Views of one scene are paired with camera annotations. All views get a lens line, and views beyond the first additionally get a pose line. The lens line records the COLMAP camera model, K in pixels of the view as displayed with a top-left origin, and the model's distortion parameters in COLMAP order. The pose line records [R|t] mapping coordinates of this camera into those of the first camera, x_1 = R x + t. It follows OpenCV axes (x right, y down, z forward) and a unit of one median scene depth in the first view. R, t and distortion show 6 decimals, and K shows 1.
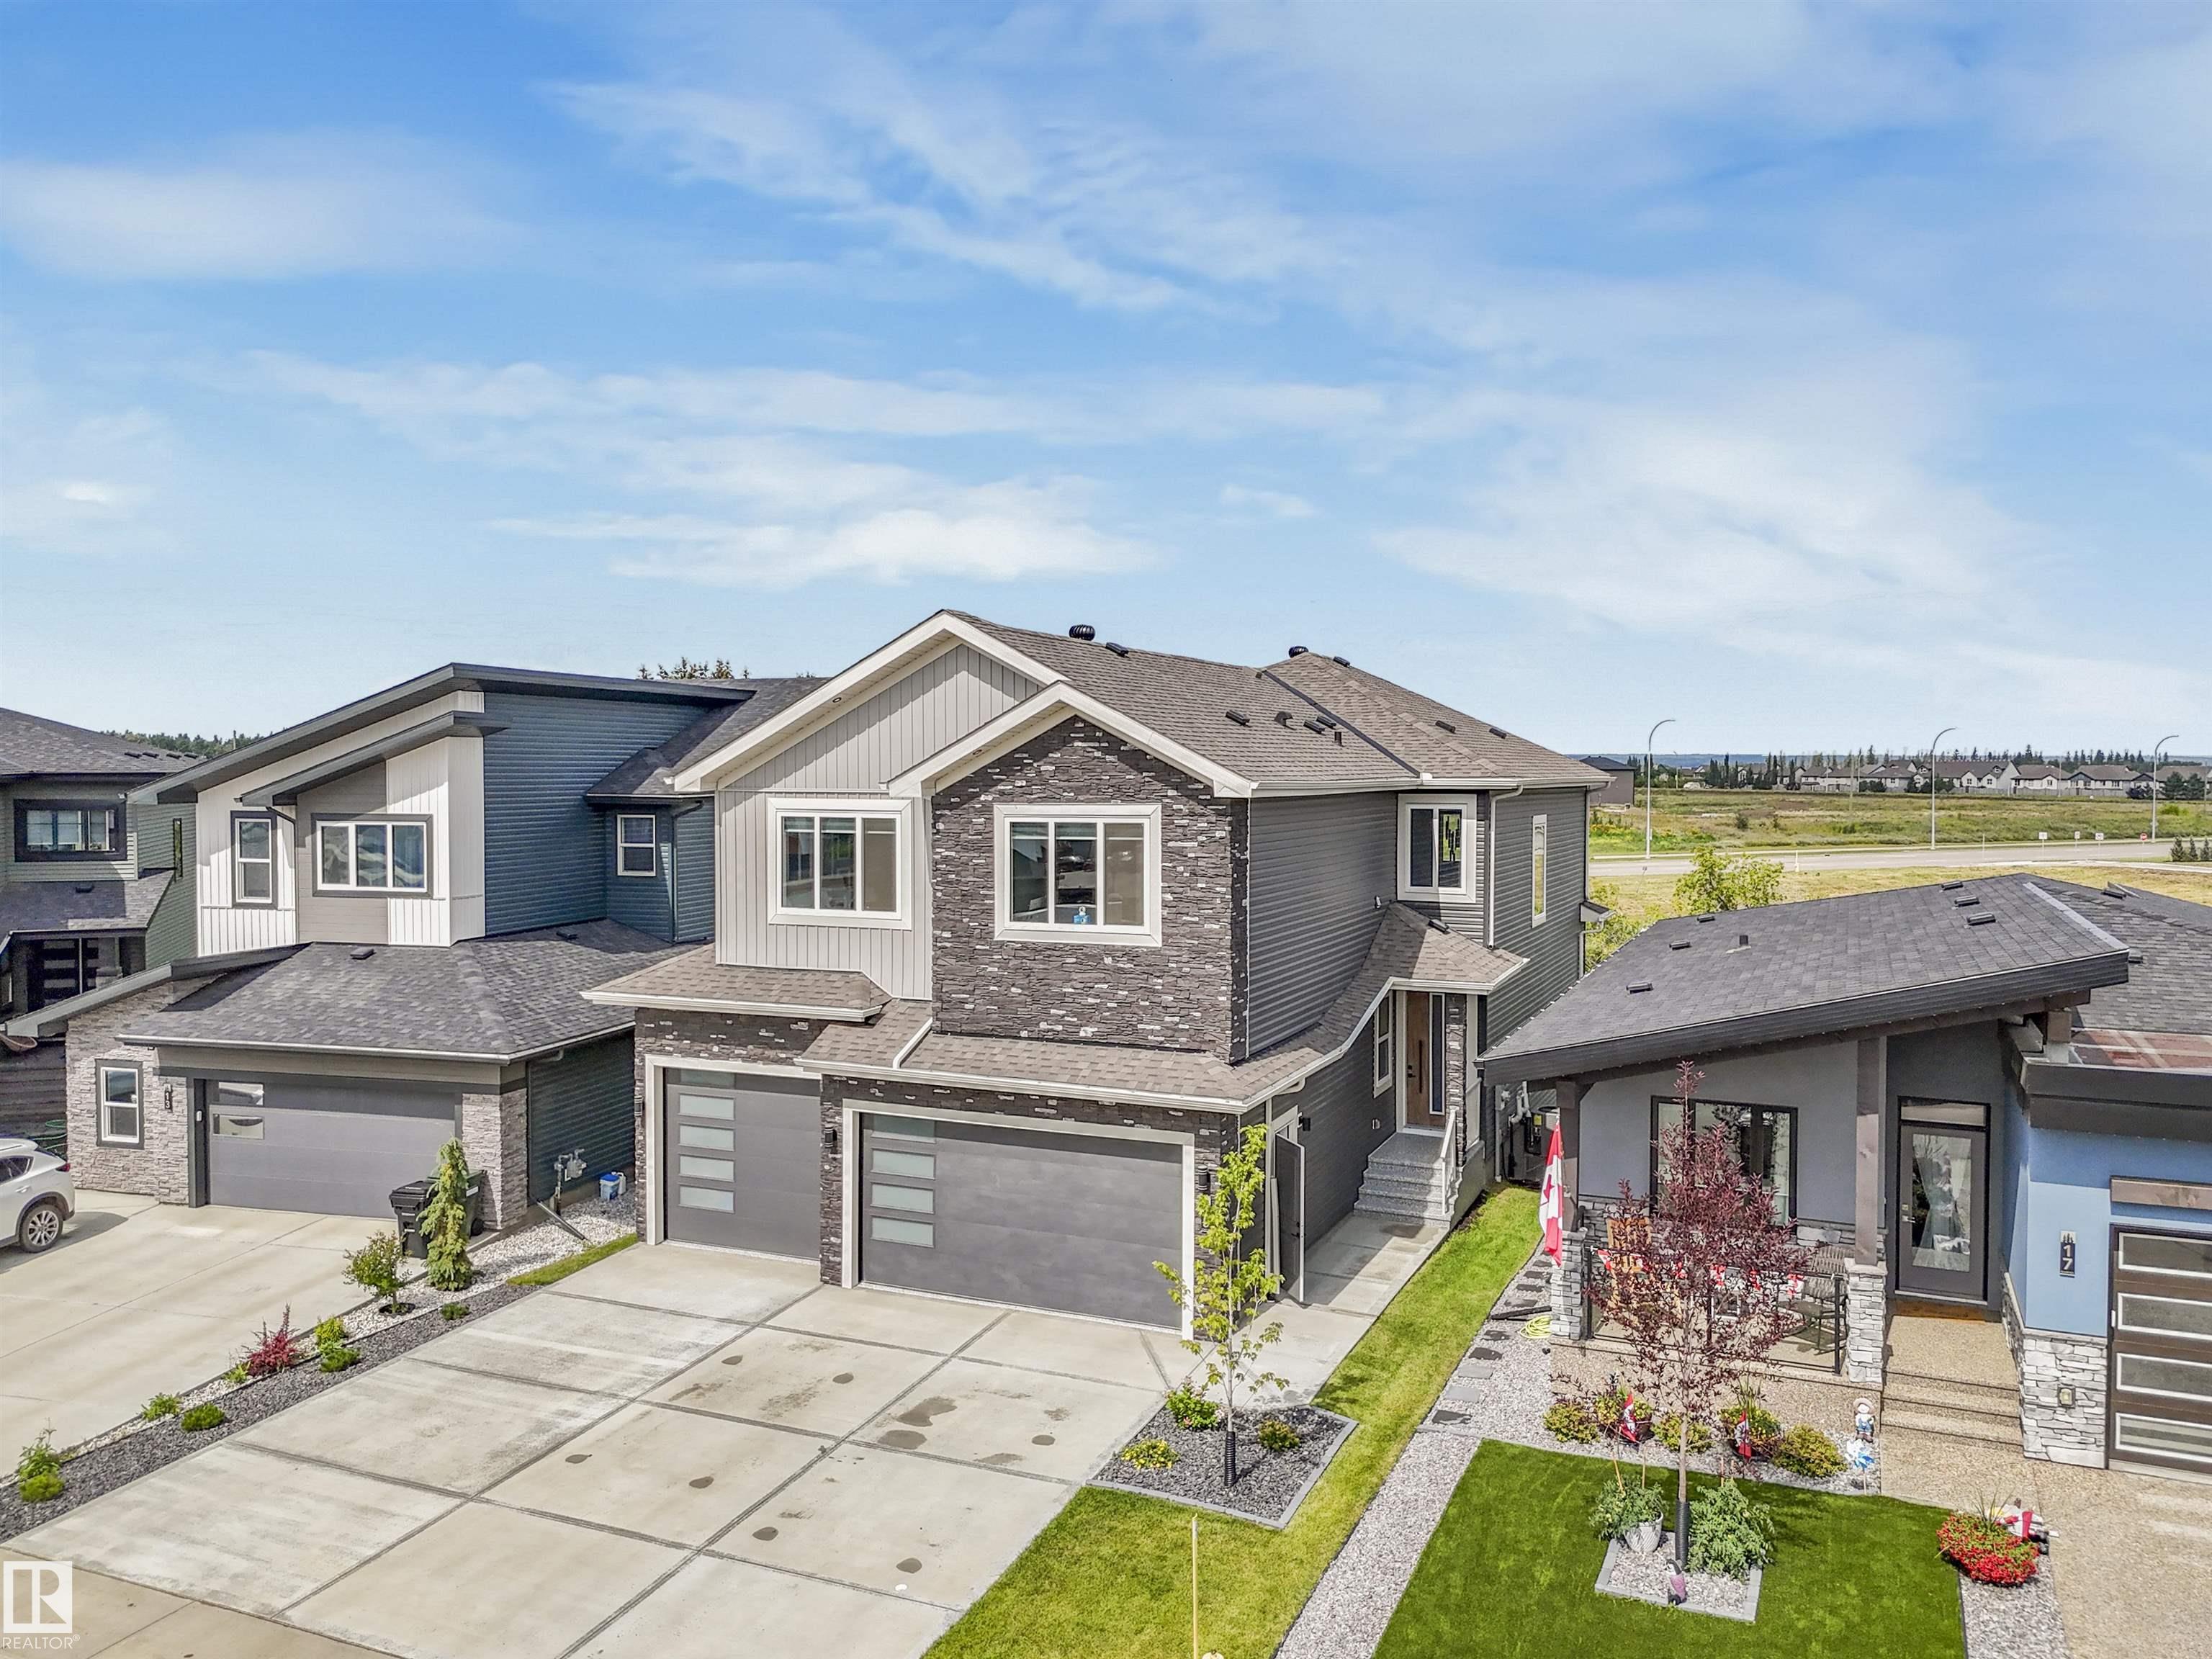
lens RADIAL K [[1663.0, 0, 1115.0], [0, 1663.0, 844.8], [0, 0, 1]] dist [0.042985, -0.033736]
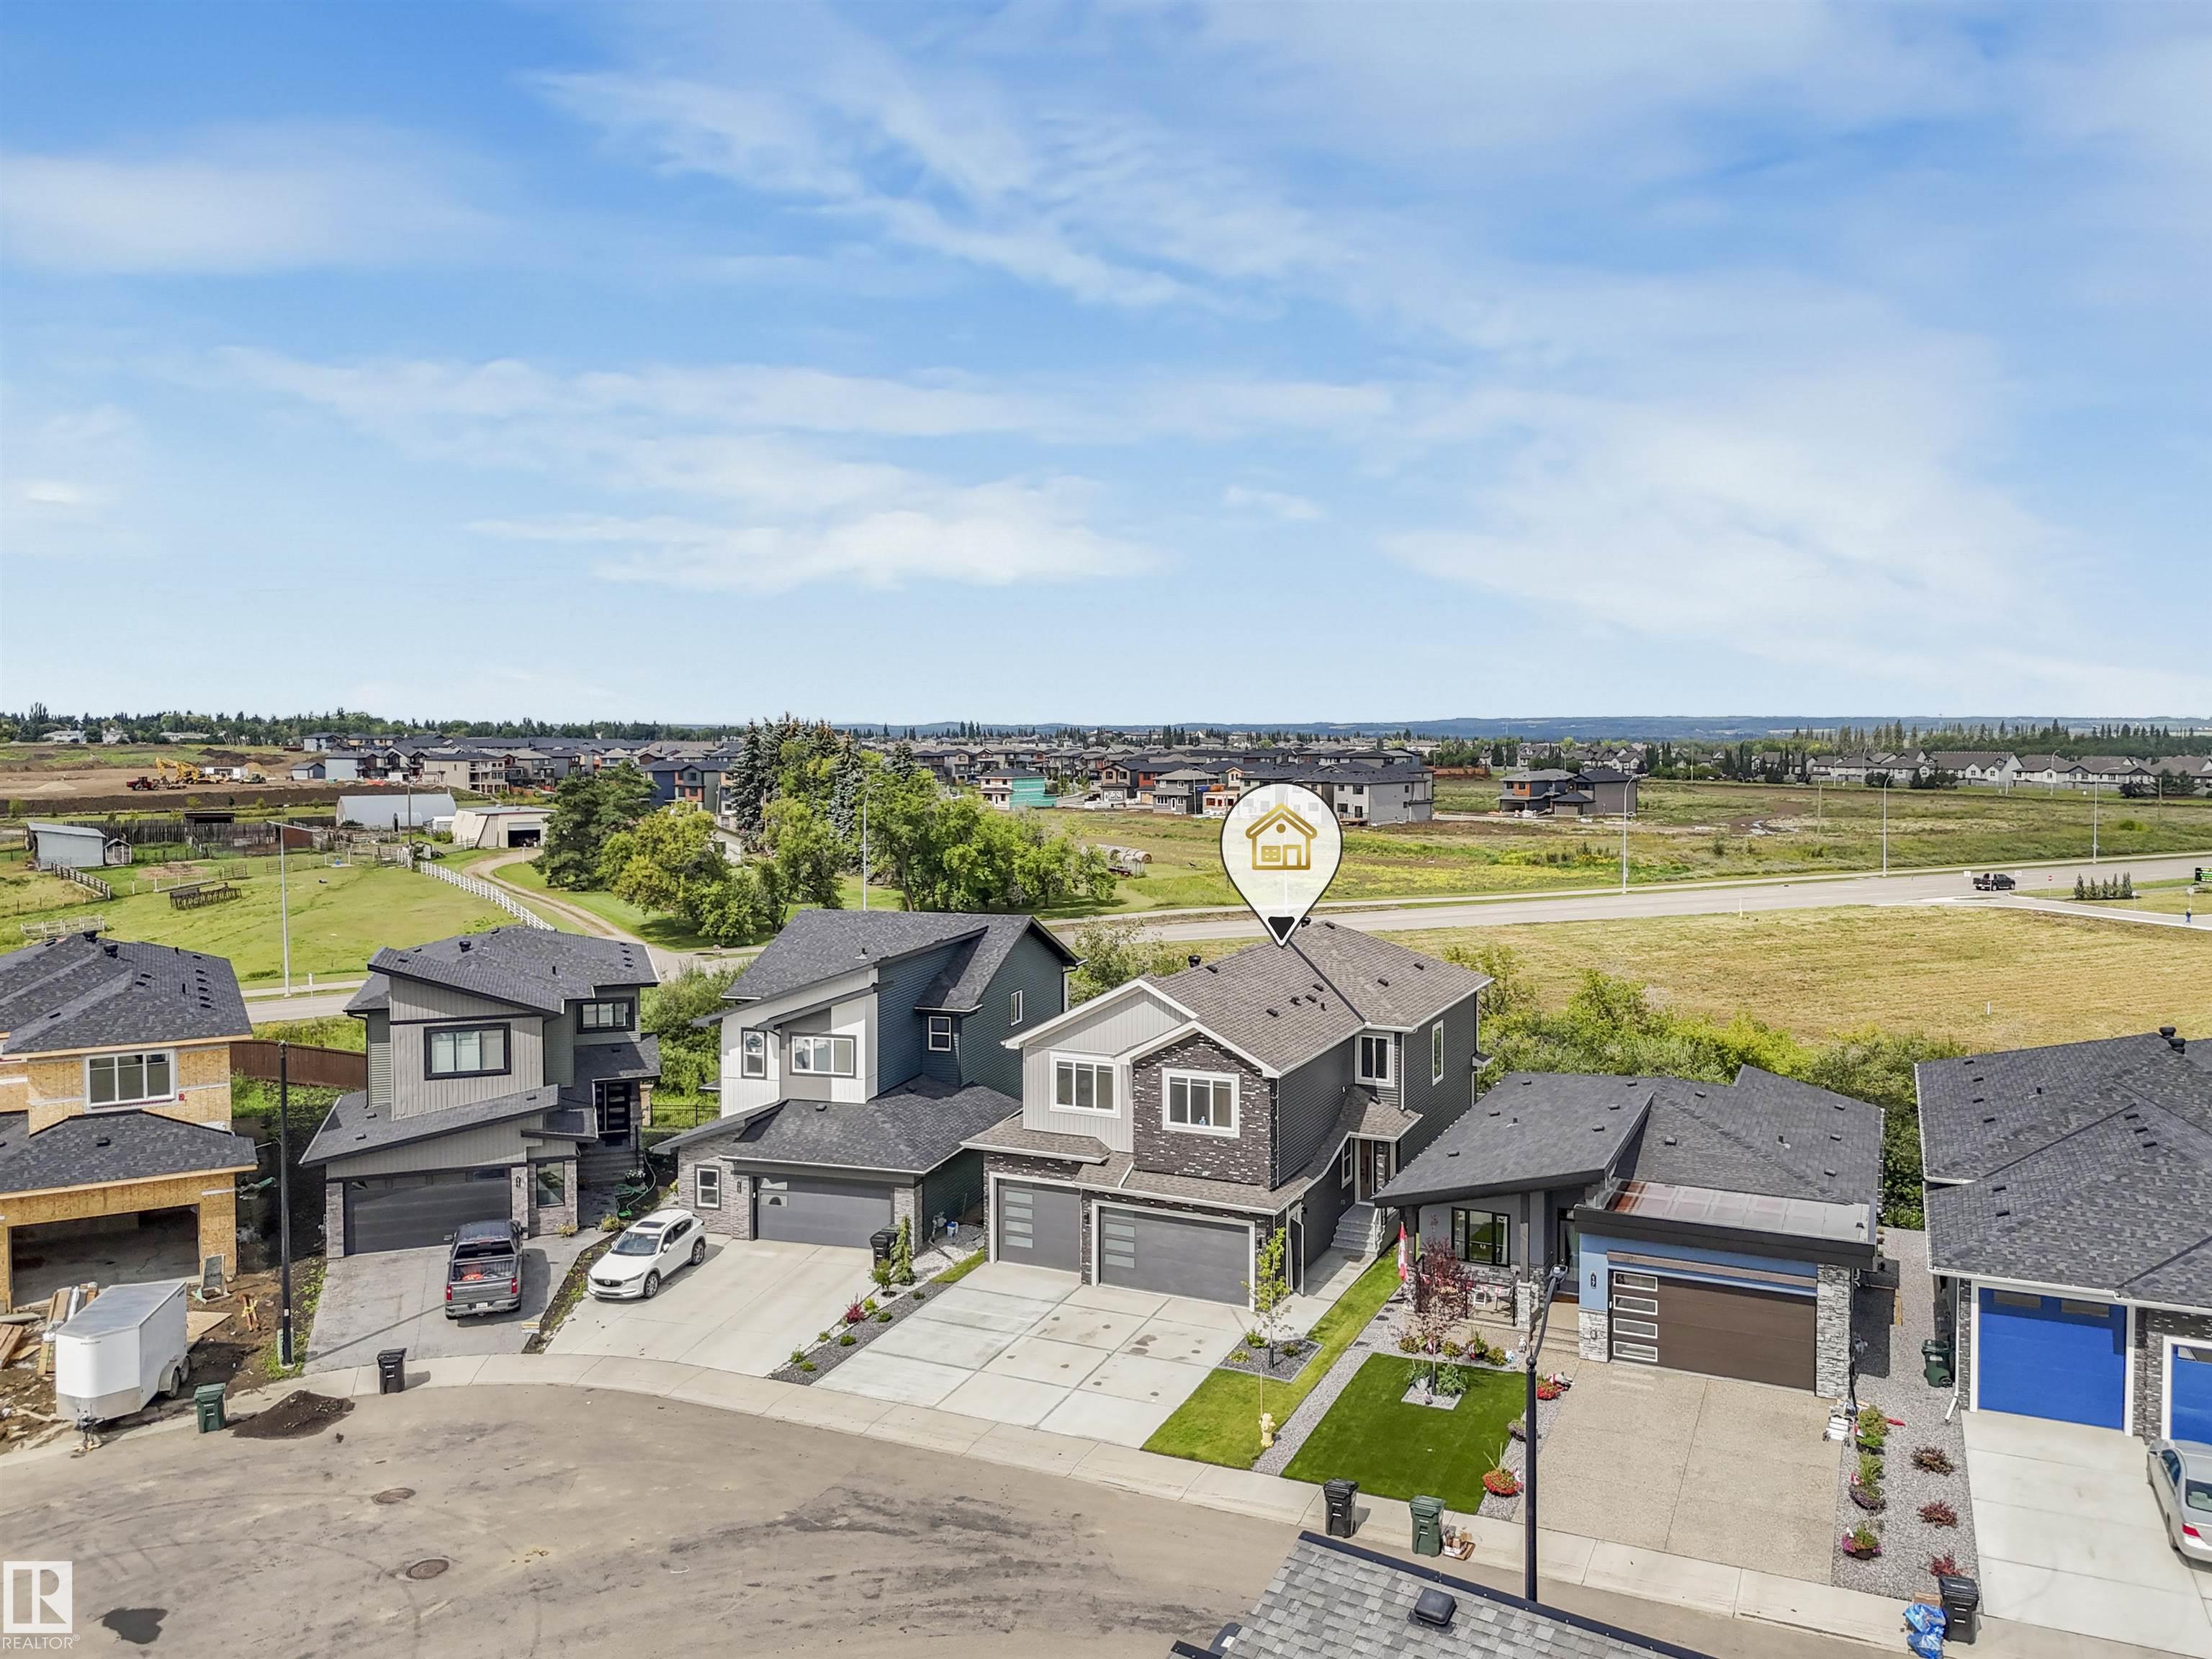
lens RADIAL K [[1663.0, 0, 1103.5], [0, 1663.0, 806.0], [0, 0, 1]] dist [0.042985, -0.033736]
pose [[0.999663, -0.003456, -0.025740, -0.090070], [0.003406, 0.999992, -0.001962, -0.357884], [0.025746, 0.001873, 0.999667, -1.181602]]
